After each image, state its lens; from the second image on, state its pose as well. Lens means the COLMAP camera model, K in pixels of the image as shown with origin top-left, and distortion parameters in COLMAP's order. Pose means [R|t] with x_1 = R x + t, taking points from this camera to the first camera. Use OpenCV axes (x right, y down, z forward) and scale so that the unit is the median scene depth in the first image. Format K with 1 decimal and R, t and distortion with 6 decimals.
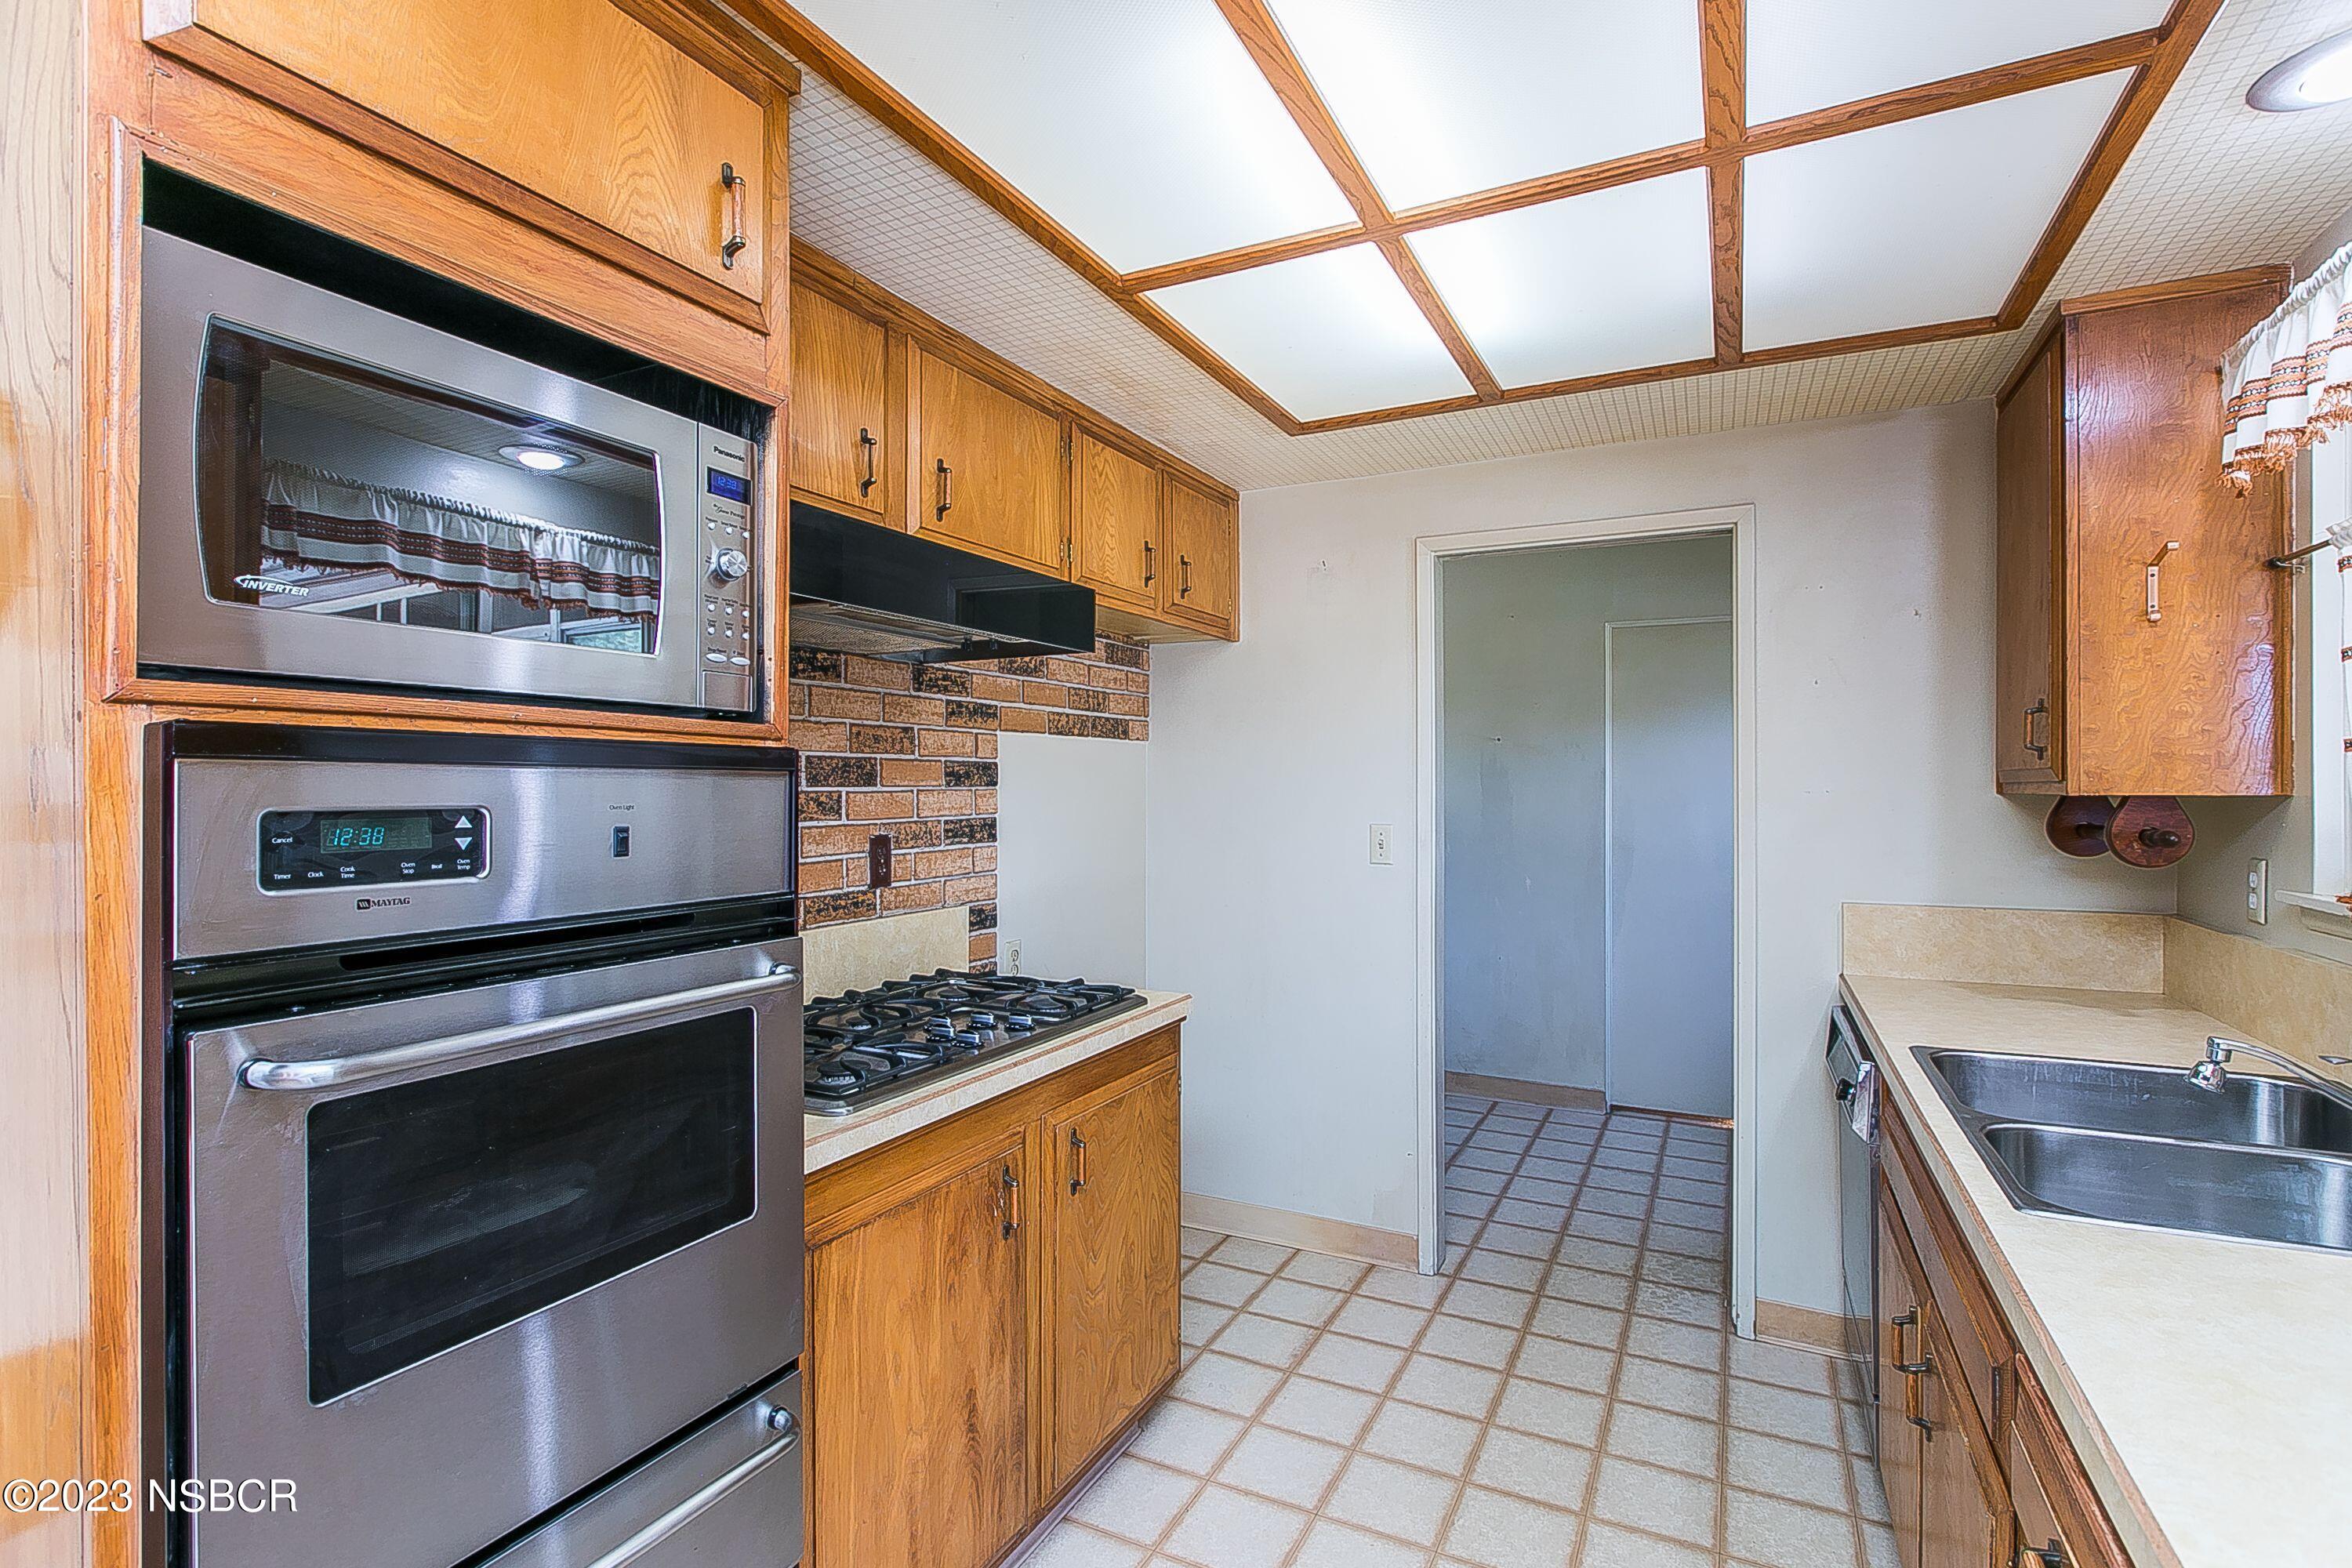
lens RADIAL K [[1100.3, 0, 1177.6], [0, 1100.3, 786.6], [0, 0, 1]] dist [-0.001972, -0.000467]
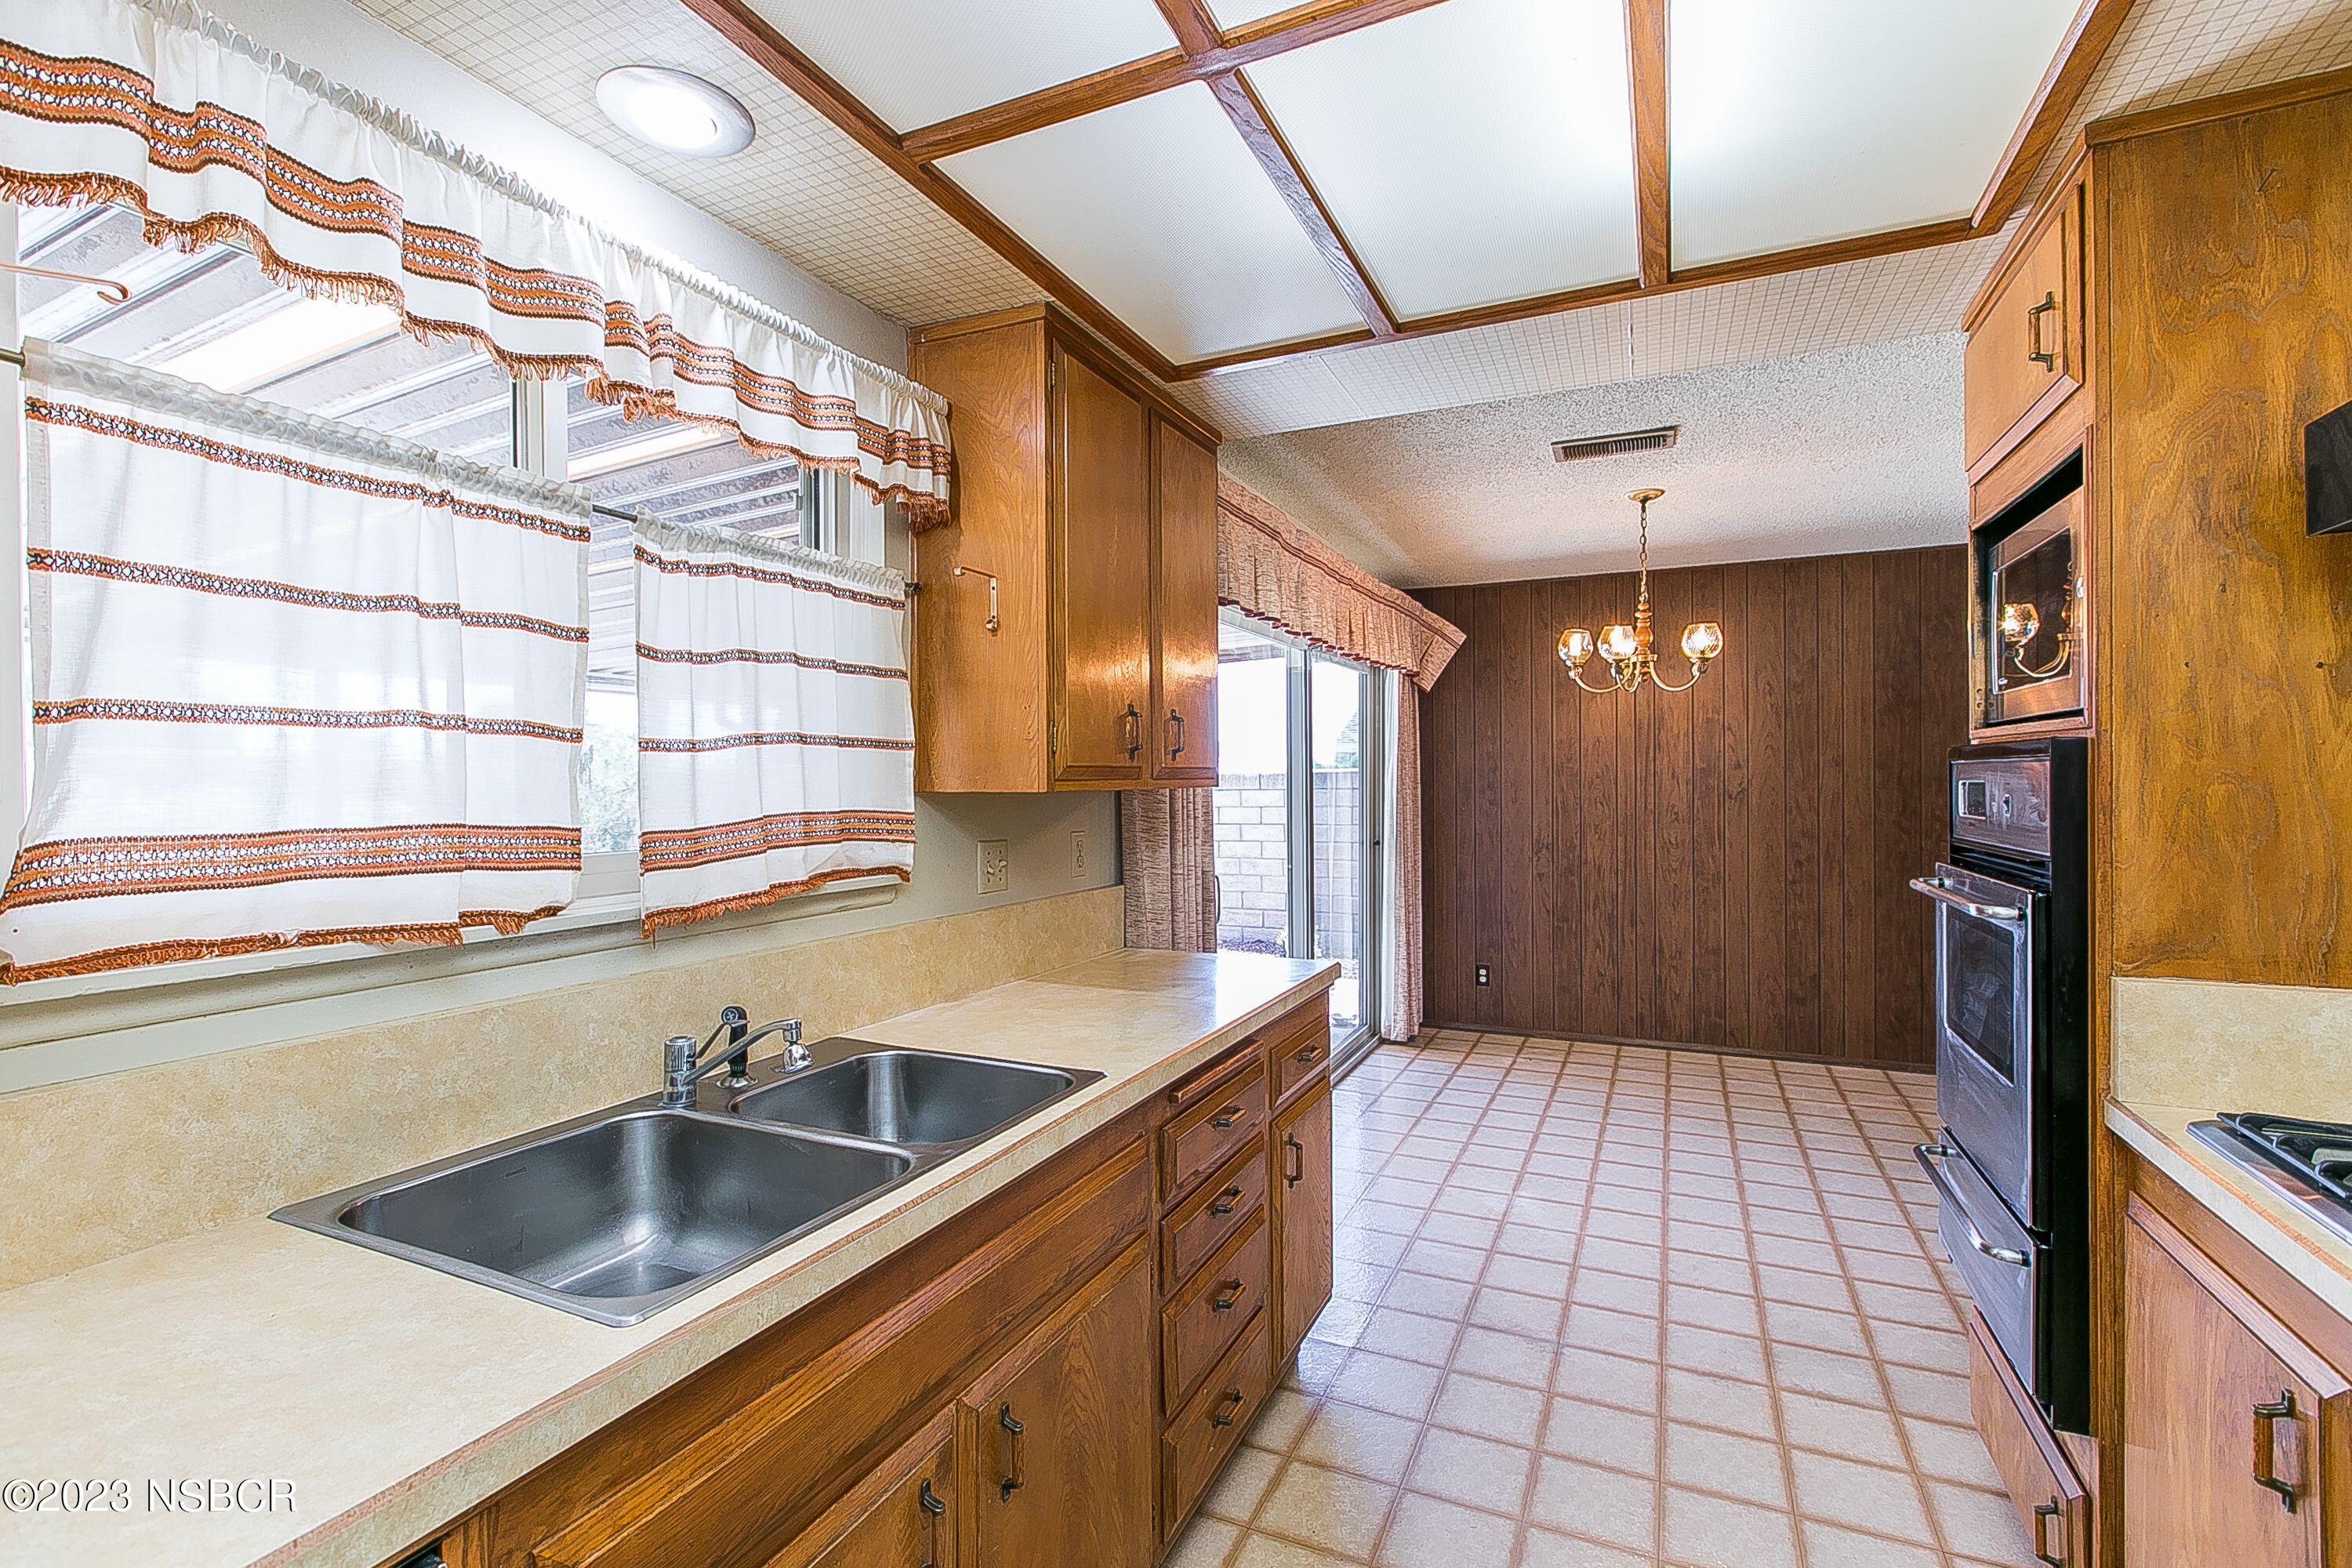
lens RADIAL K [[1057.3, 0, 1165.0], [0, 1057.3, 787.7], [0, 0, 1]] dist [-0.000488, -0.000047]
pose [[-0.999671, 0.009292, -0.023903, 0.325439], [0.009144, 0.999938, 0.006304, 0.002338], [0.023960, 0.006083, -0.999694, 1.068528]]
